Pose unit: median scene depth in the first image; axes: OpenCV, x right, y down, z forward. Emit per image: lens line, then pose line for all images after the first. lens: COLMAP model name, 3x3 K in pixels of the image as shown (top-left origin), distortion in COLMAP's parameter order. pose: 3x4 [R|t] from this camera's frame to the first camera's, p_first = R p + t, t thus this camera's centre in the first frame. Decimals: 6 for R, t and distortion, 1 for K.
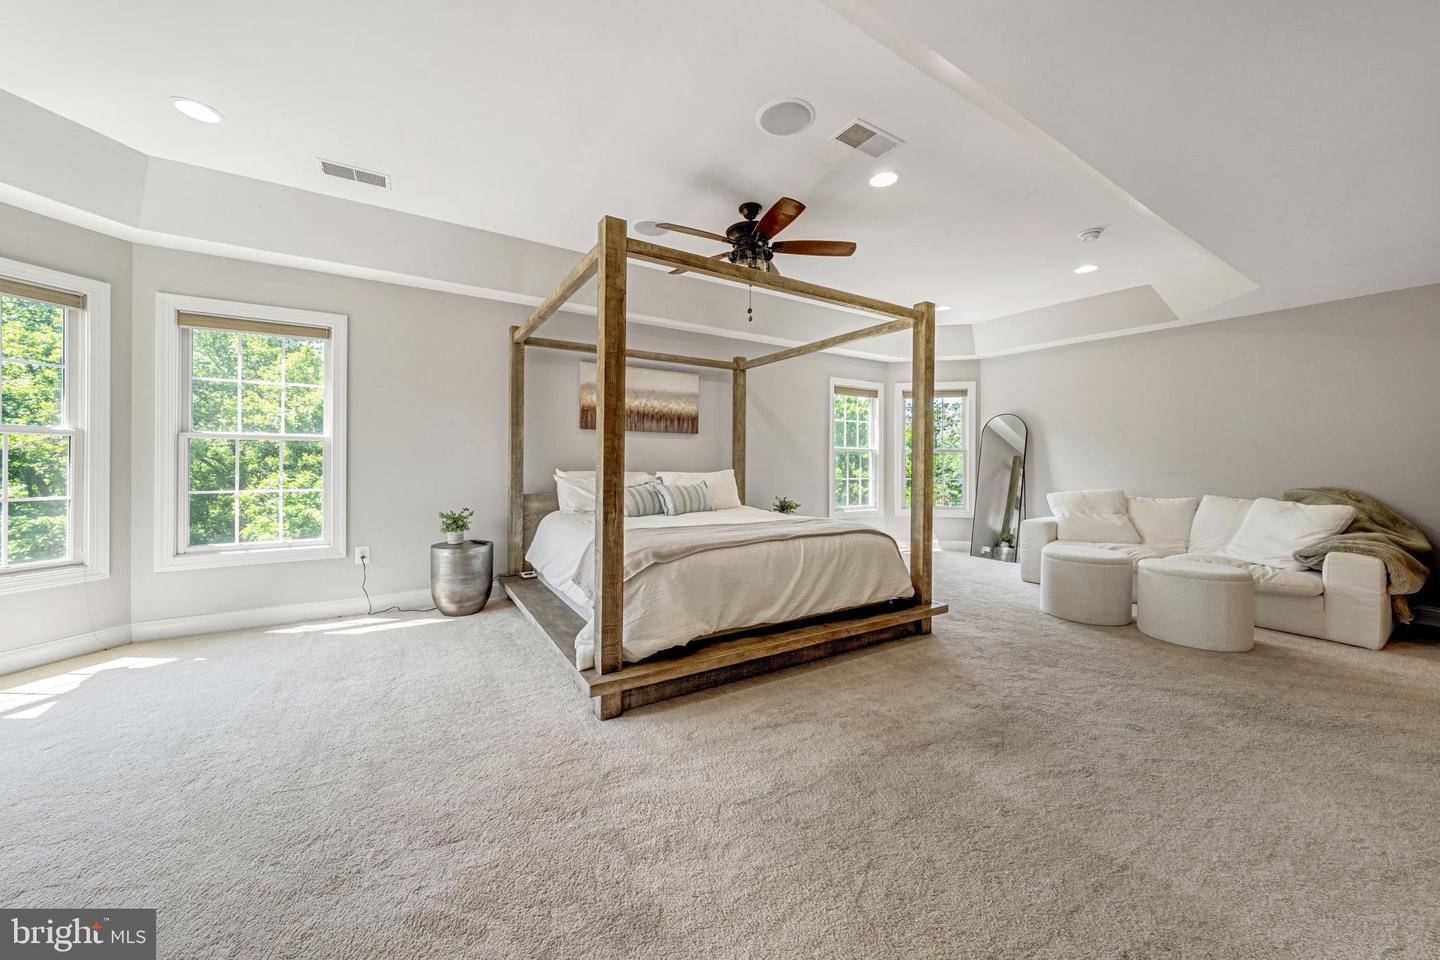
lens RADIAL K [[518.7, 0, 721.8], [0, 518.7, 456.2], [0, 0, 1]] dist [0.000497, 0.000029]
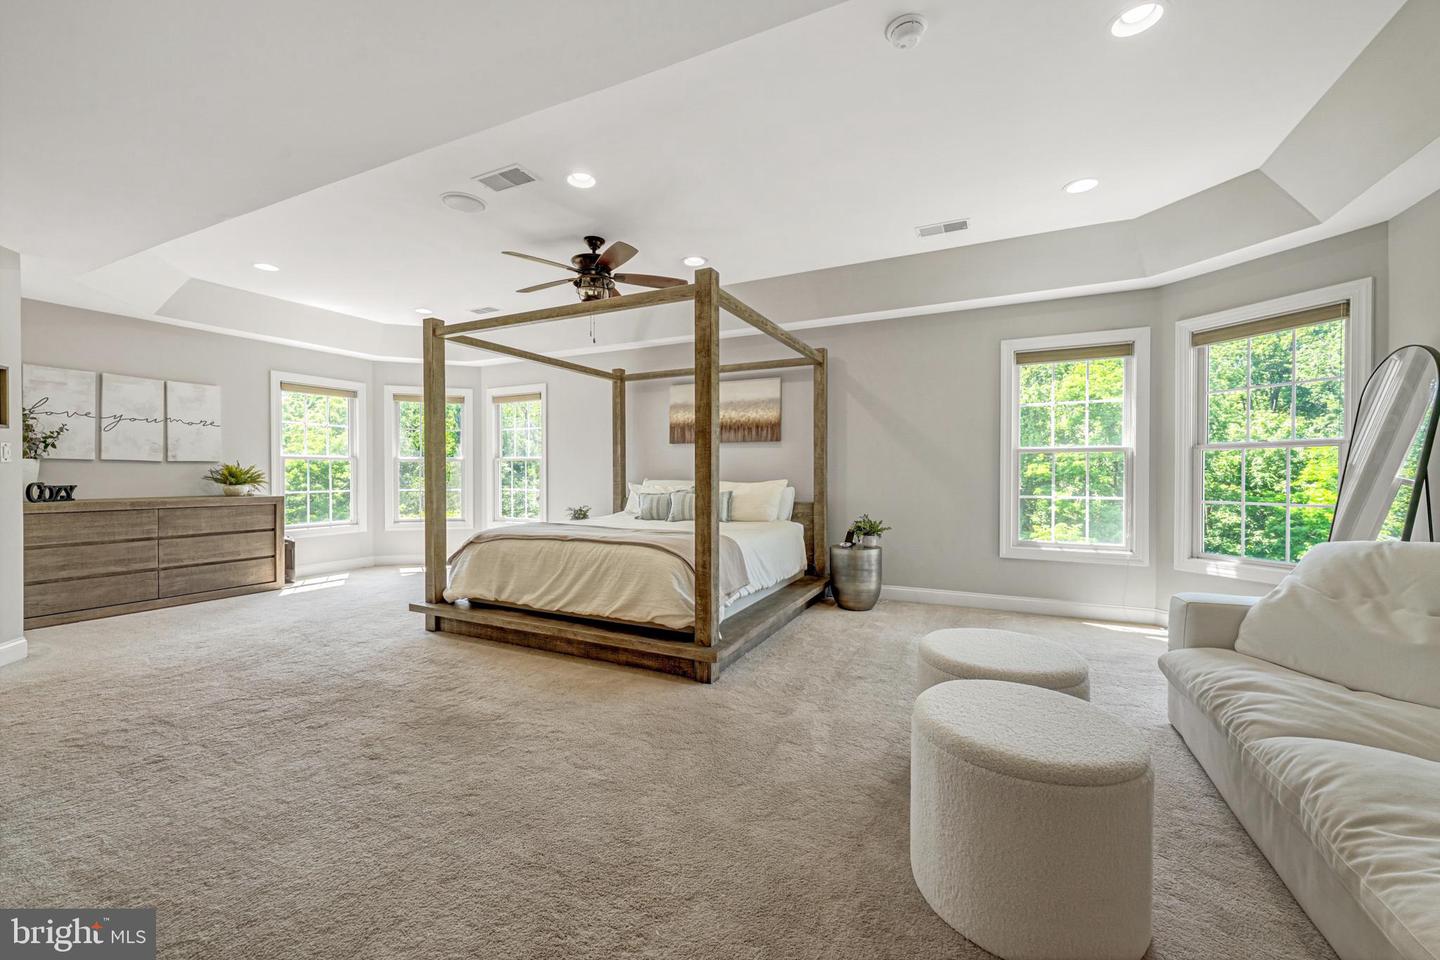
lens RADIAL K [[582.4, 0, 718.5], [0, 582.4, 470.0], [0, 0, 1]] dist [0.010950, 0.000093]
pose [[0.512272, -0.008214, -0.858784, 0.866793], [0.014065, 0.999900, -0.001173, 0.008794], [0.858708, -0.011478, 0.512336, 0.404921]]
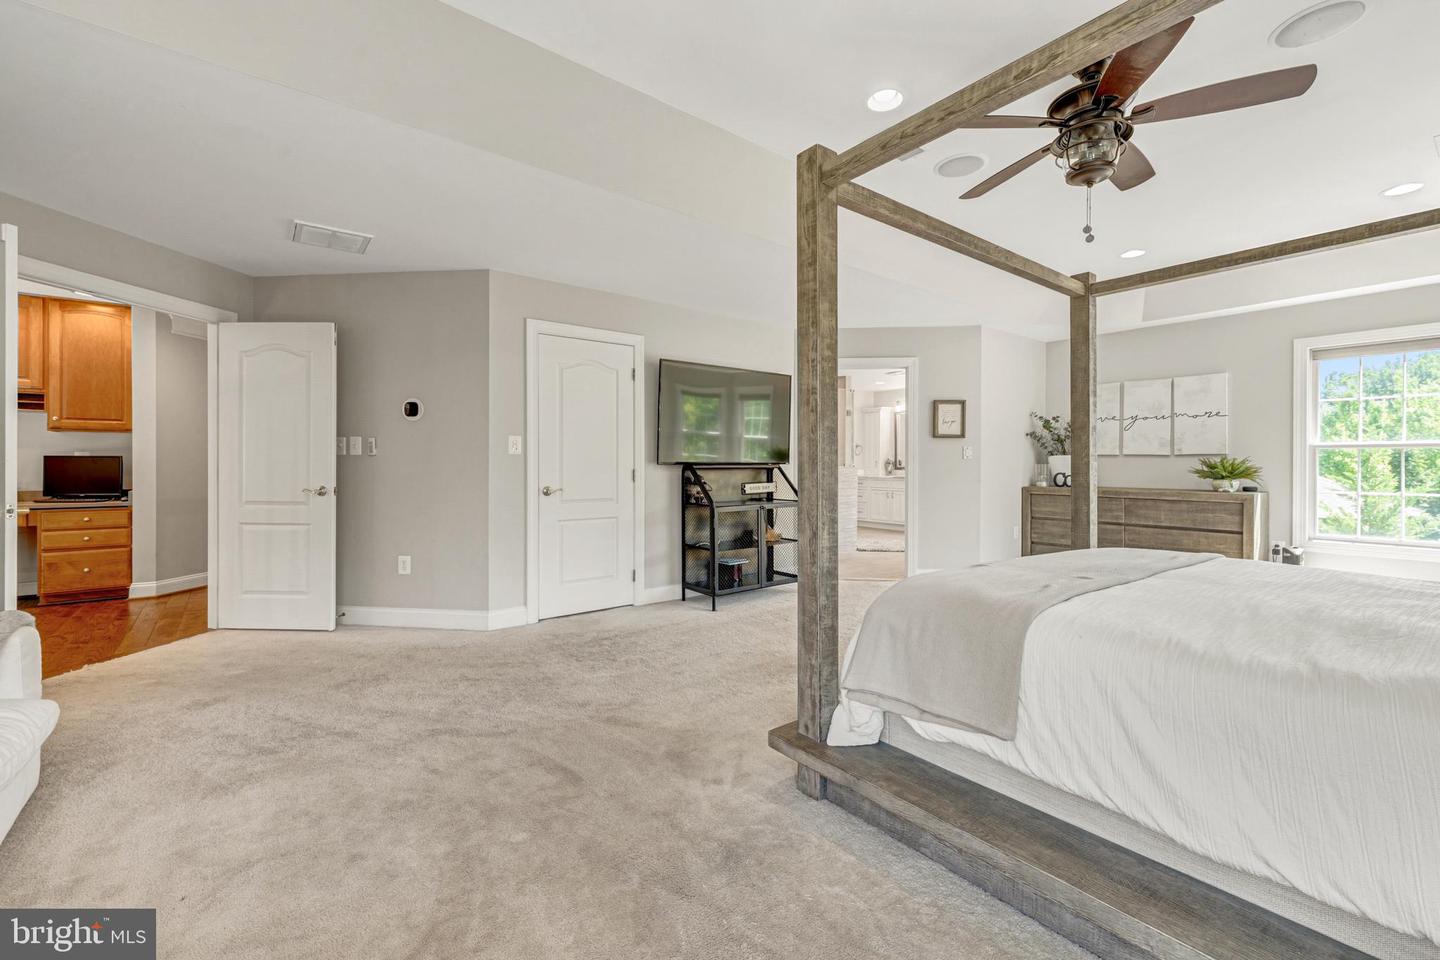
lens RADIAL K [[607.4, 0, 720.8], [0, 607.4, 469.0], [0, 0, 1]] dist [0.000337, 0.000018]
pose [[-0.994832, -0.005723, -0.101373, 0.385381], [-0.005268, 0.999975, -0.004750, 0.014847], [0.101398, -0.004192, -0.994837, 1.189773]]
